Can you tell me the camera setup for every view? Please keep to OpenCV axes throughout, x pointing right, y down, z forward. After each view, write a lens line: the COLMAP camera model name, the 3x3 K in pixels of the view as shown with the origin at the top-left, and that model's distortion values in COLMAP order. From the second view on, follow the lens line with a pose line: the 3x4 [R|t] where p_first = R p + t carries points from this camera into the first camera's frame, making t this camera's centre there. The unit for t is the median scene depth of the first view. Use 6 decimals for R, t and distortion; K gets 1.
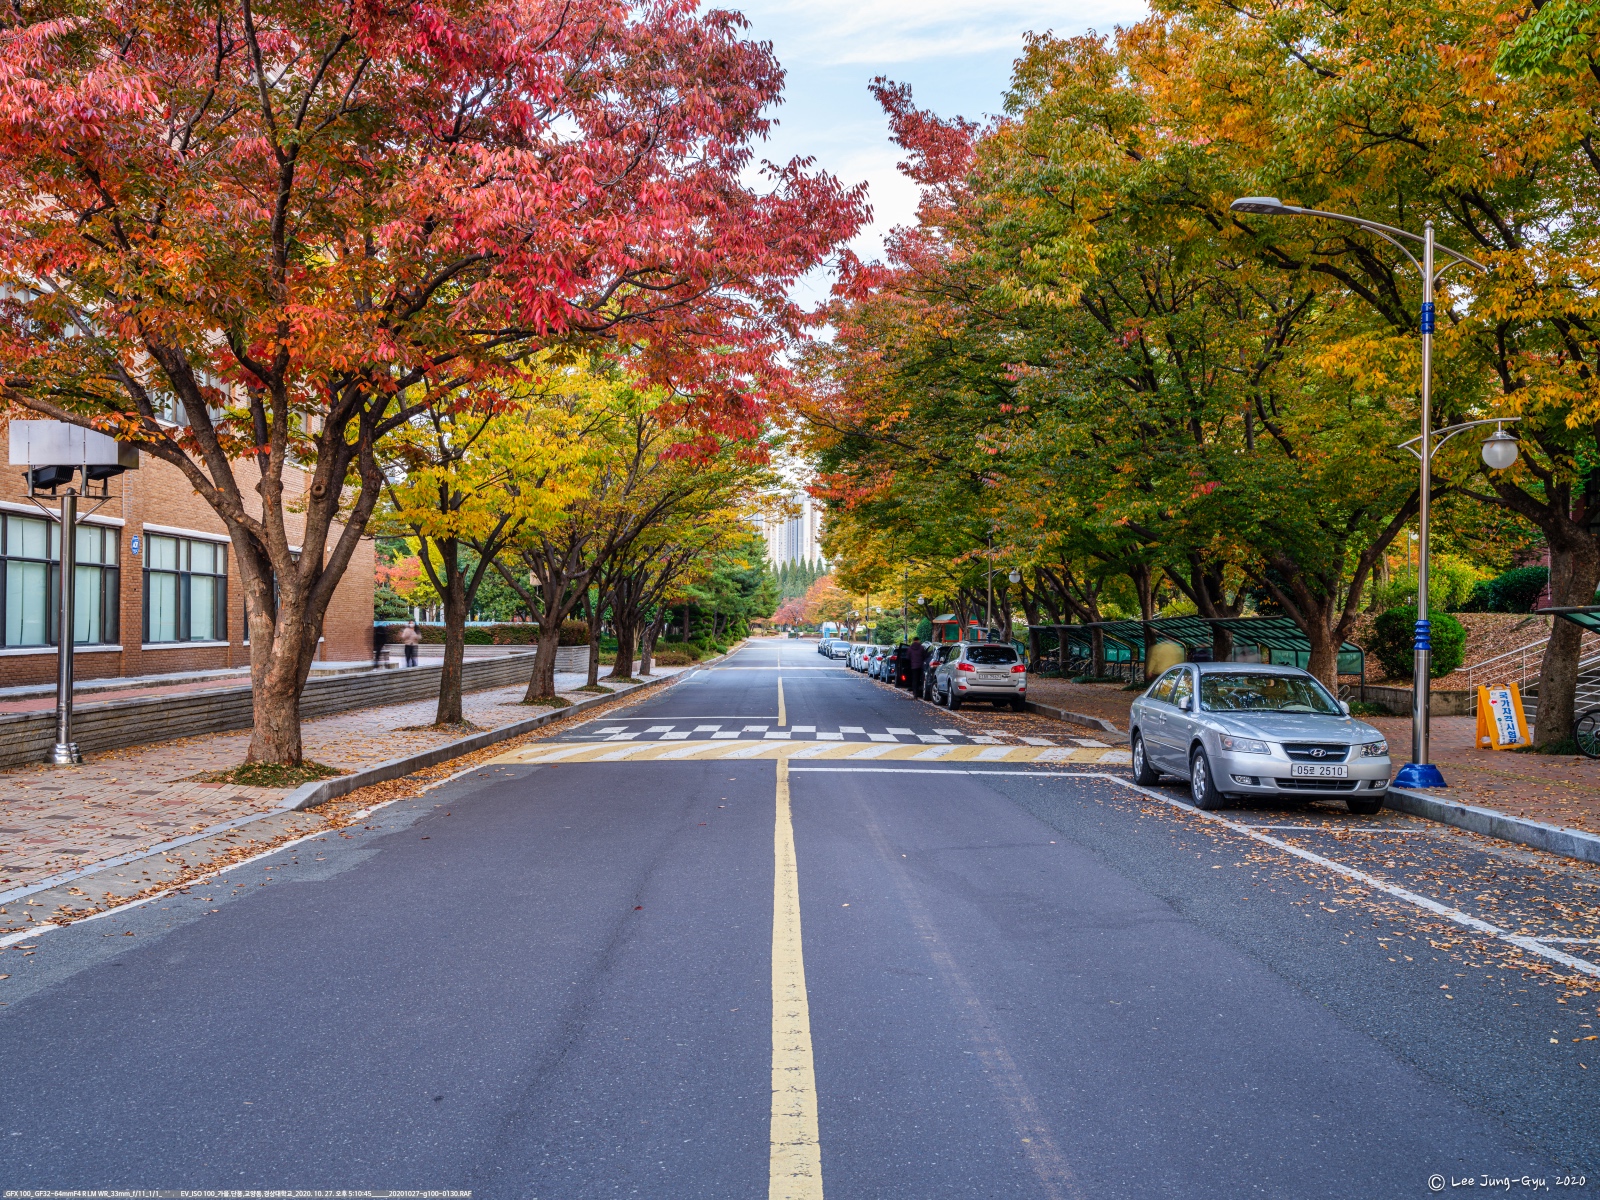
lens RADIAL K [[1514.8, 0, 802.6], [0, 1514.8, 589.7], [0, 0, 1]] dist [0.017998, 0.000000]
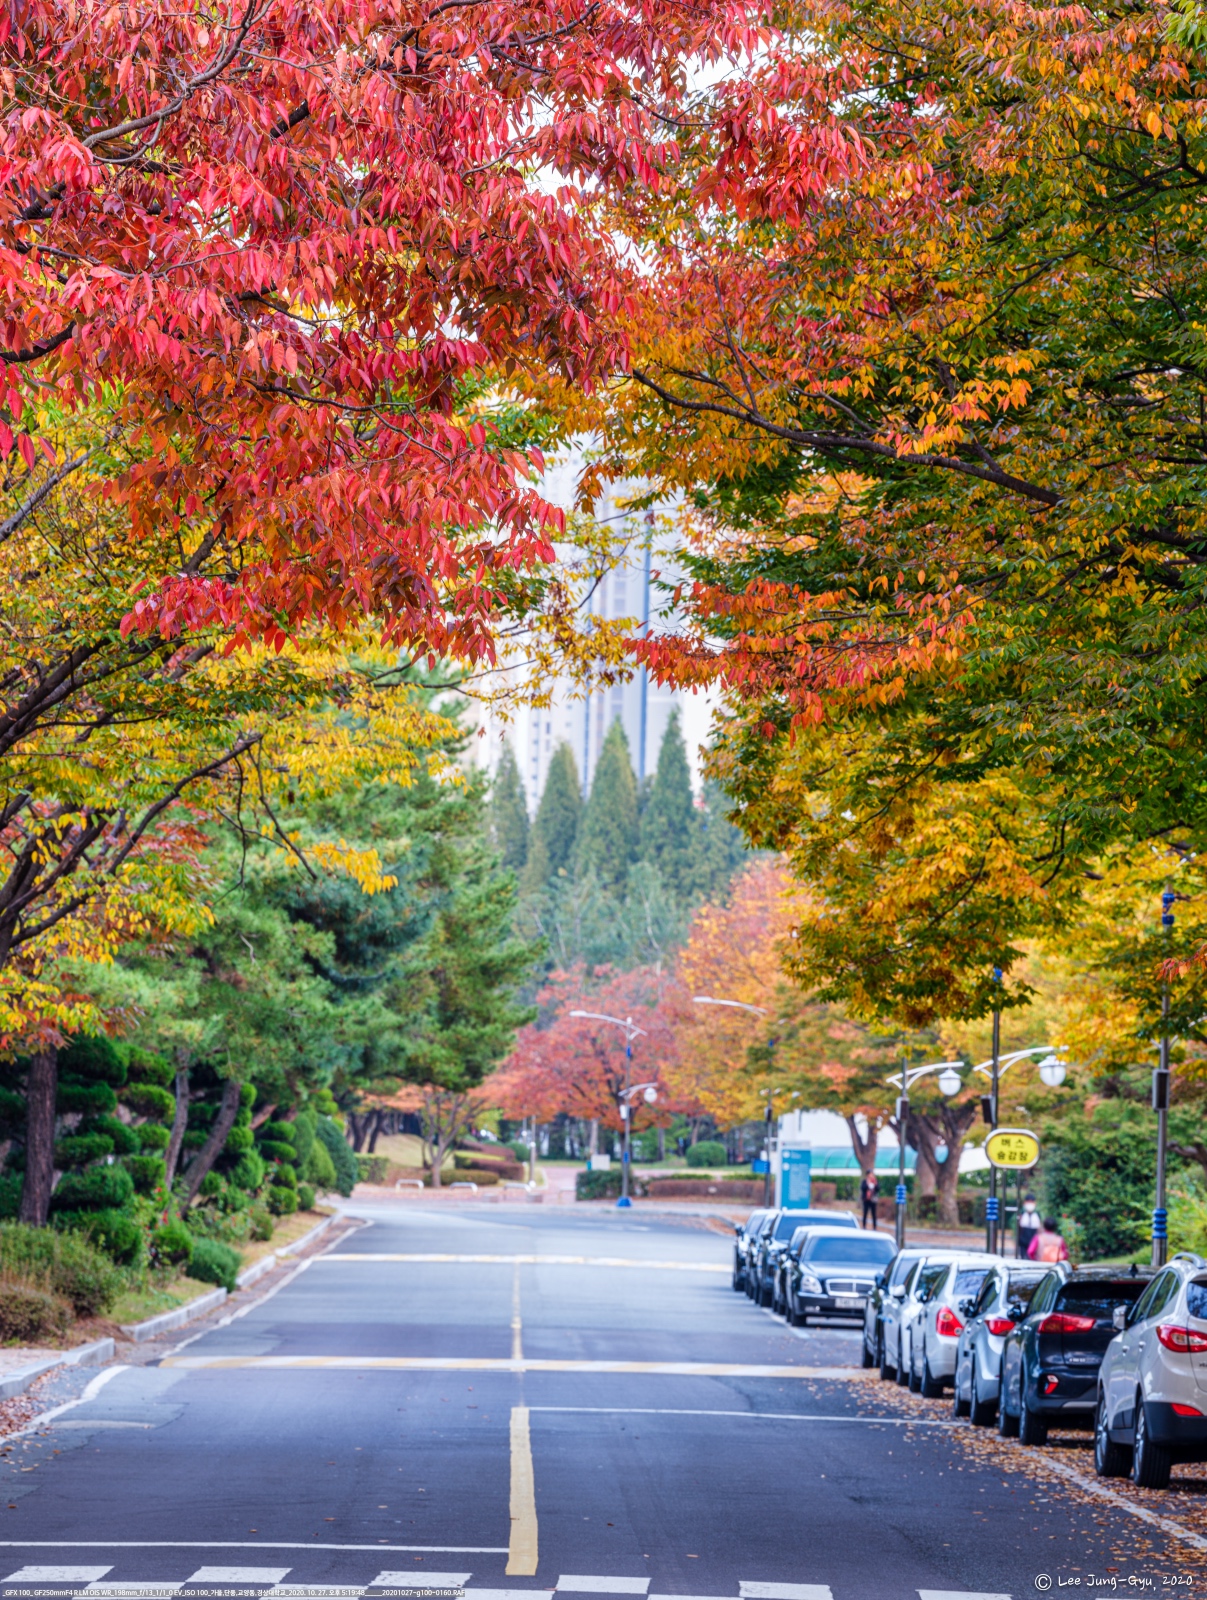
lens RADIAL K [[9542.0, 0, 596.6], [0, 9542.0, 802.1], [0, 0, 1]] dist [0.028591, 0.000000]
pose [[0.999768, 0.019609, -0.008924, 0.004243], [-0.019686, 0.999769, -0.008606, -0.010888], [0.008753, 0.008779, 0.999923, -0.239914]]
